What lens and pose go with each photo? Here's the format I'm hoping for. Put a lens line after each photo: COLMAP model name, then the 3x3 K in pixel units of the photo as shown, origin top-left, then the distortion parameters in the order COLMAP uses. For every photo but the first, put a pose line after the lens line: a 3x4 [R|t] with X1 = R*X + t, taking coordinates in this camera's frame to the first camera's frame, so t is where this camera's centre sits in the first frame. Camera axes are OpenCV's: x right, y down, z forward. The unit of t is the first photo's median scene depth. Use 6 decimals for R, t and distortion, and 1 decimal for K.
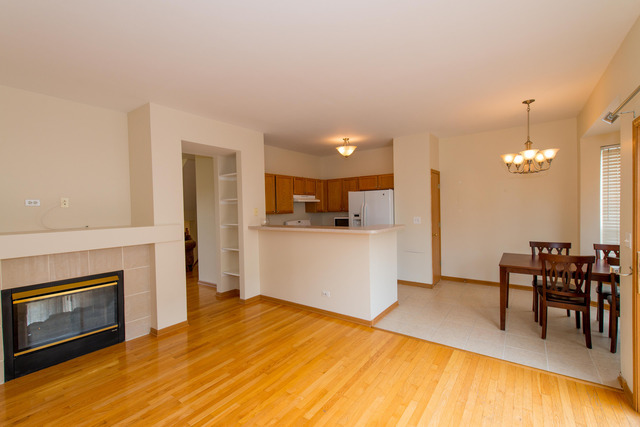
lens RADIAL K [[283.0, 0, 320.0], [0, 283.0, 213.5], [0, 0, 1]] dist [-0.000569, -0.000159]
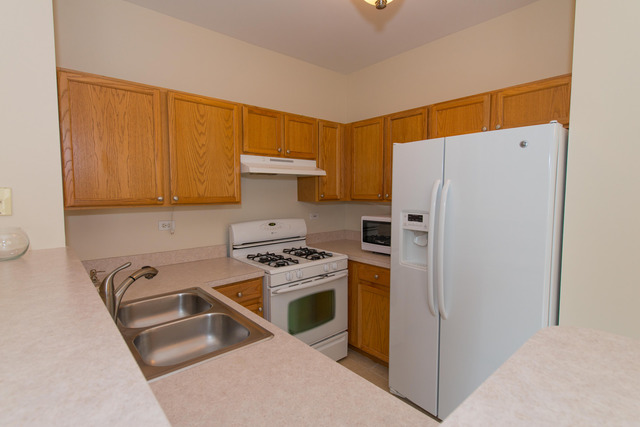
lens RADIAL K [[314.8, 0, 320.0], [0, 314.8, 213.5], [0, 0, 1]] dist [-0.000890, -0.000052]
pose [[0.973055, 0.036626, -0.227647, 0.097395], [-0.024357, 0.998107, 0.056474, -0.013733], [0.229284, -0.049407, 0.972105, 0.581864]]
